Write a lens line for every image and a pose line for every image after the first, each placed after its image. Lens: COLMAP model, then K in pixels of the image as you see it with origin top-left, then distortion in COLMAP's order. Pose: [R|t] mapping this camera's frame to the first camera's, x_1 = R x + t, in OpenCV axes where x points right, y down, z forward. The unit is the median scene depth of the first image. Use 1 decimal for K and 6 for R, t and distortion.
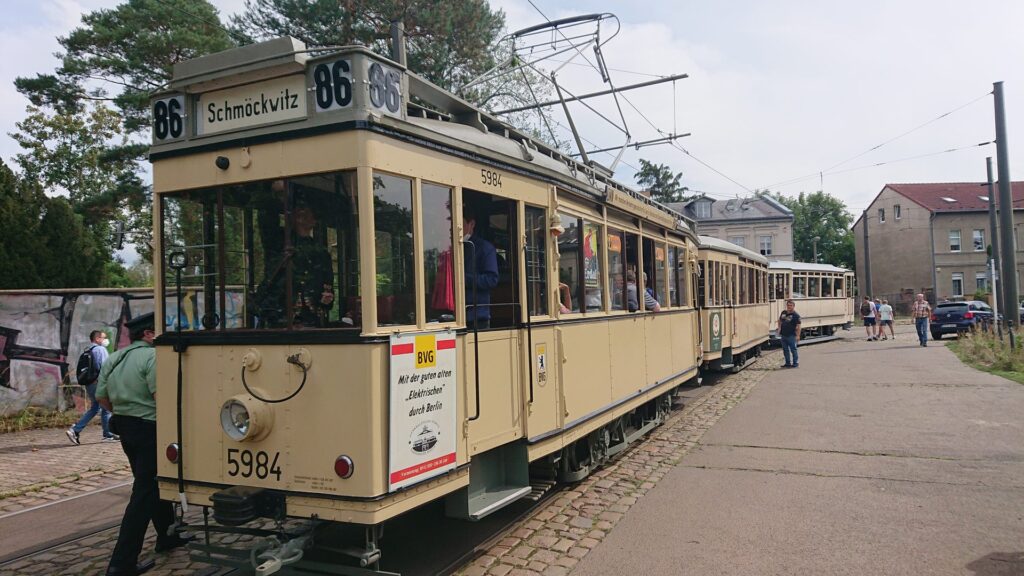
lens RADIAL K [[683.6, 0, 515.1], [0, 683.6, 287.3], [0, 0, 1]] dist [0.185771, -0.238809]
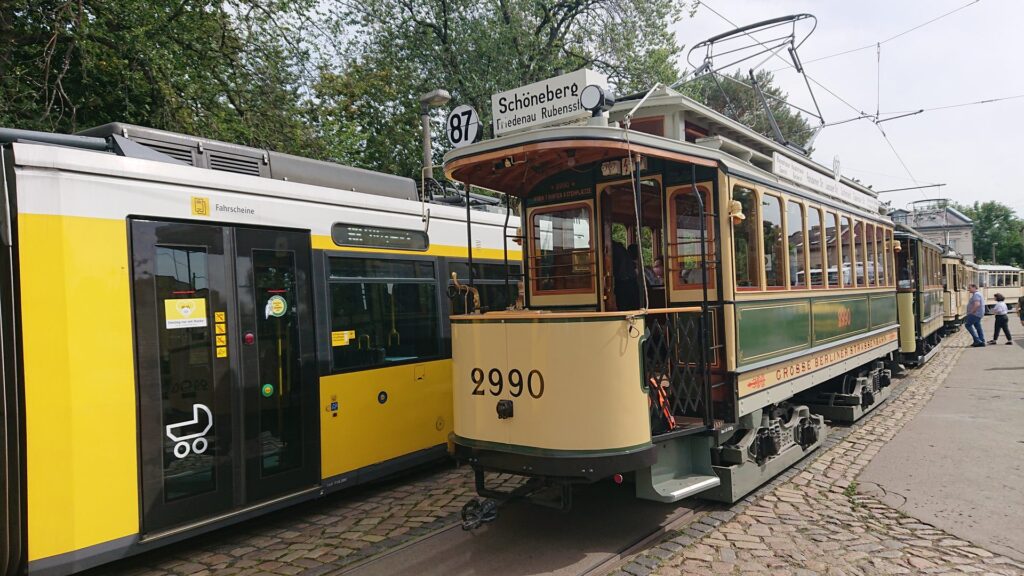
lens RADIAL K [[683.6, 0, 515.1], [0, 683.6, 287.3], [0, 0, 1]] dist [0.185771, -0.238809]
pose [[0.985791, -0.003422, -0.167943, -1.519239], [0.005290, 0.999929, 0.010680, -0.027351], [0.167894, -0.011417, 0.985739, -3.006982]]
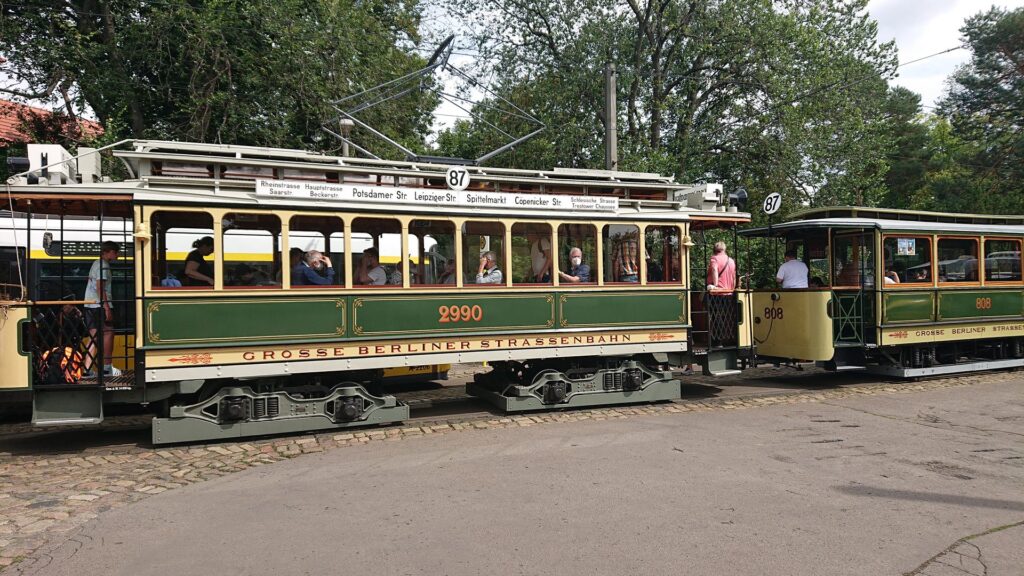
lens RADIAL K [[688.8, 0, 516.6], [0, 688.8, 284.1], [0, 0, 1]] dist [0.185314, -0.262832]
pose [[0.763477, 0.008023, -0.645785, -0.285927], [0.006263, 0.999784, 0.019825, -0.040053], [0.645805, -0.019181, 0.763262, -2.659065]]
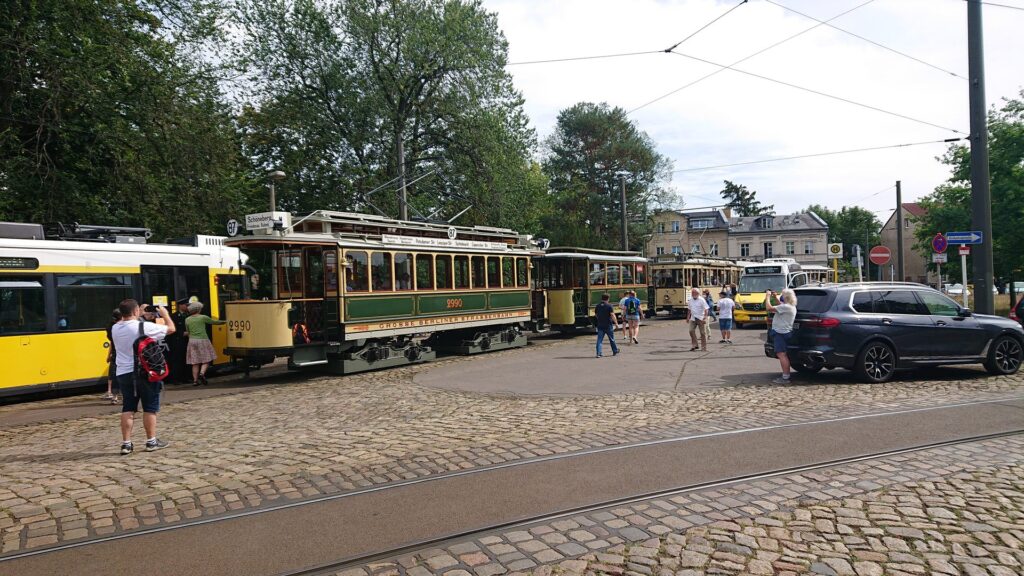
lens RADIAL K [[683.6, 0, 515.1], [0, 683.6, 287.3], [0, 0, 1]] dist [0.185771, -0.238809]
pose [[0.993185, 0.007314, -0.116321, -0.683431], [-0.004086, 0.999600, 0.027971, -0.086620], [0.116479, -0.027305, 0.992818, -4.134665]]
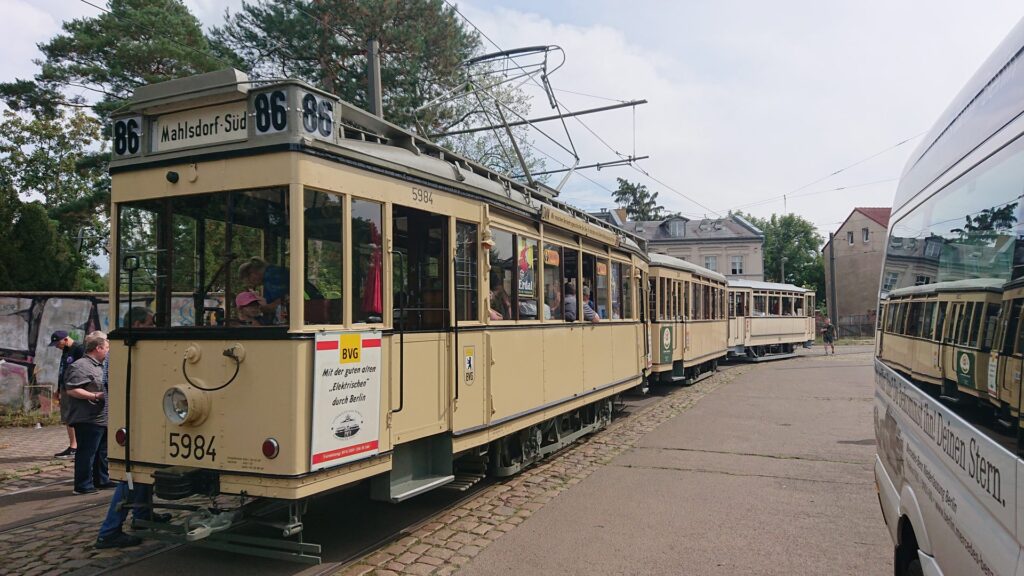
lens RADIAL K [[683.3, 0, 512.0], [0, 683.3, 288.0], [0, 0, 1]] dist [0.172443, -0.195377]
pose [[0.999583, 0.019790, 0.021024, 0.059246], [-0.019364, 0.999607, -0.020267, 0.006828], [-0.021417, 0.019852, 0.999574, -0.074515]]
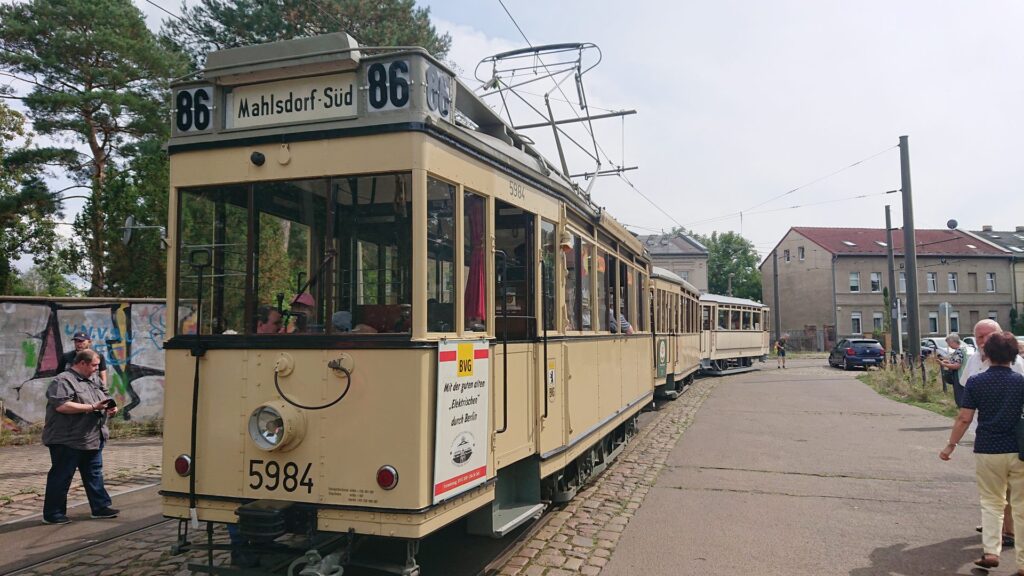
lens RADIAL K [[683.6, 0, 515.1], [0, 683.6, 287.3], [0, 0, 1]] dist [0.185771, -0.238809]
pose [[0.992331, 0.034228, 0.118773, -0.099046], [-0.029408, 0.998681, -0.042099, 0.015936], [-0.120057, 0.038283, 0.992029, 0.009732]]
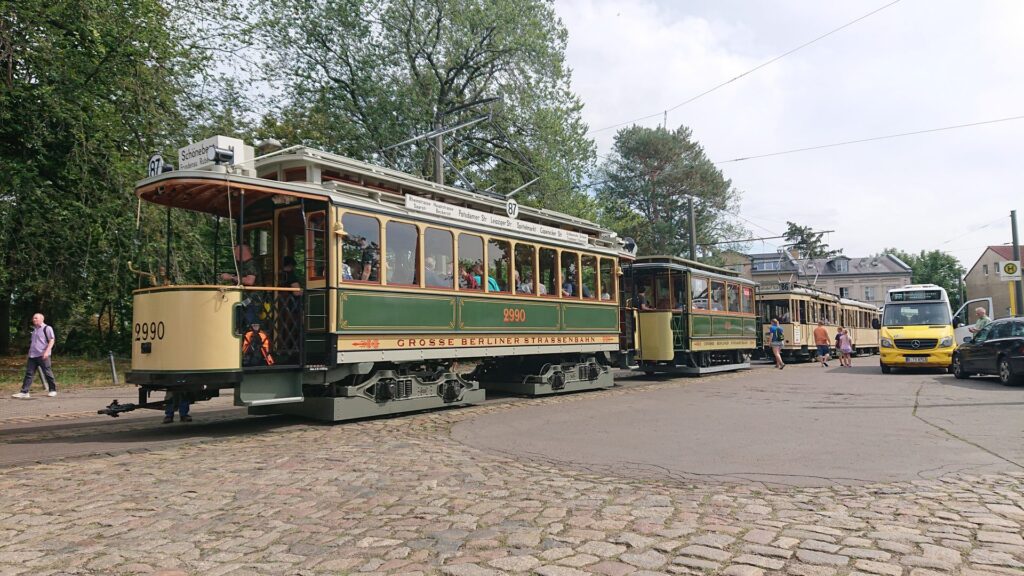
lens RADIAL K [[688.8, 0, 516.6], [0, 688.8, 284.1], [0, 0, 1]] dist [0.185314, -0.262832]
pose [[0.986362, 0.006519, -0.164460, -0.912186], [-0.015420, 0.998480, -0.052905, 0.049784], [0.163865, 0.054719, 0.984964, -3.325411]]
